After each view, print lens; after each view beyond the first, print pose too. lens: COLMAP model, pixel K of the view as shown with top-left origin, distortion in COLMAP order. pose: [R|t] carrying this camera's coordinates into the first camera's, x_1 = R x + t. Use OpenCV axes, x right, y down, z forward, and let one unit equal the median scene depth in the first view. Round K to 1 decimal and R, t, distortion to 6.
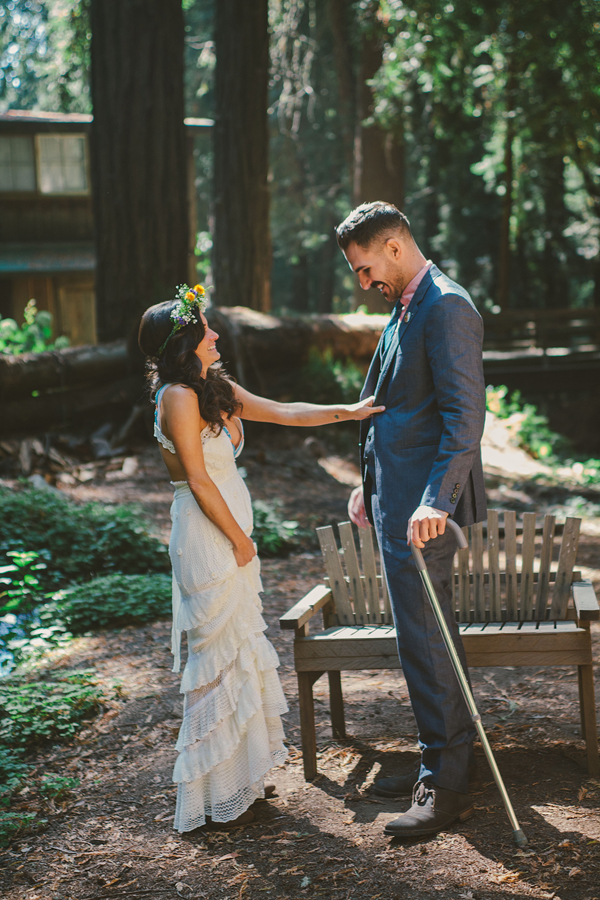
lens RADIAL K [[1727.7, 0, 300.0], [0, 1727.7, 450.0], [0, 0, 1]] dist [0.362431, 0.248144]
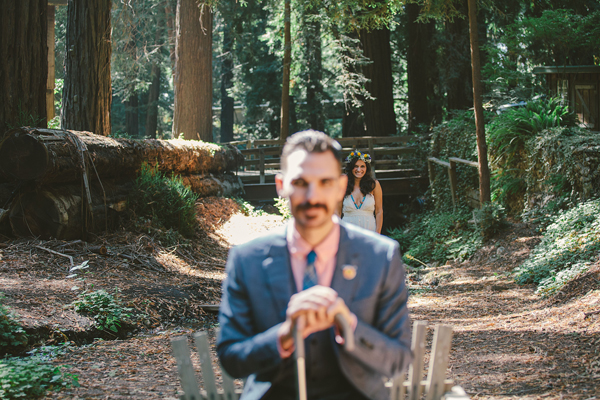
lens RADIAL K [[1247.1, 0, 300.0], [0, 1247.1, 200.0], [0, 0, 1]] dist [-0.316614, 0.056941]
pose [[0.990470, 0.000478, 0.137726, -0.003837], [0.004538, 0.999338, -0.036106, 0.000415], [-0.137652, 0.036387, 0.989812, 0.090197]]
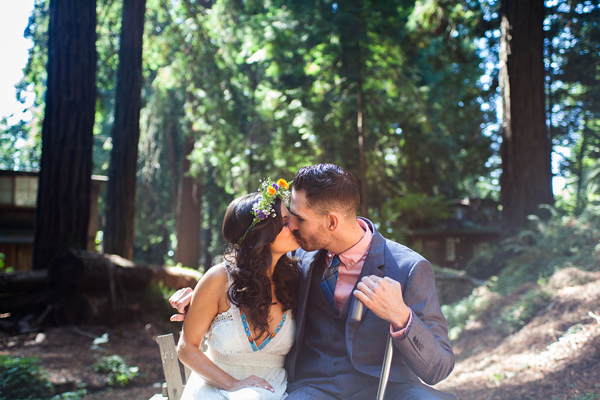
lens RADIAL K [[745.6, 0, 300.0], [0, 745.6, 200.0], [0, 0, 1]] dist [0.120025, 0.253591]
pose [[0.979408, 0.054360, 0.194437, 0.000163], [-0.015944, 0.980887, -0.193922, 0.012196], [-0.201263, 0.186829, 0.961555, 0.129119]]
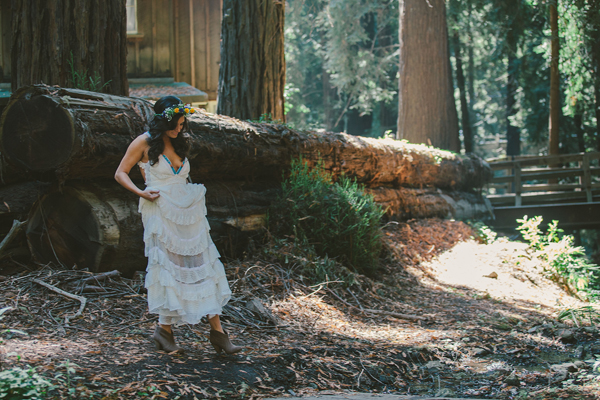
lens RADIAL K [[1247.1, 0, 300.0], [0, 1247.1, 200.0], [0, 0, 1]] dist [-0.316614, 0.056941]
pose [[0.994682, -0.005265, -0.102863, 0.062128], [-0.002071, 0.997469, -0.071077, 0.002594], [0.102977, 0.070912, 0.992153, 0.364341]]
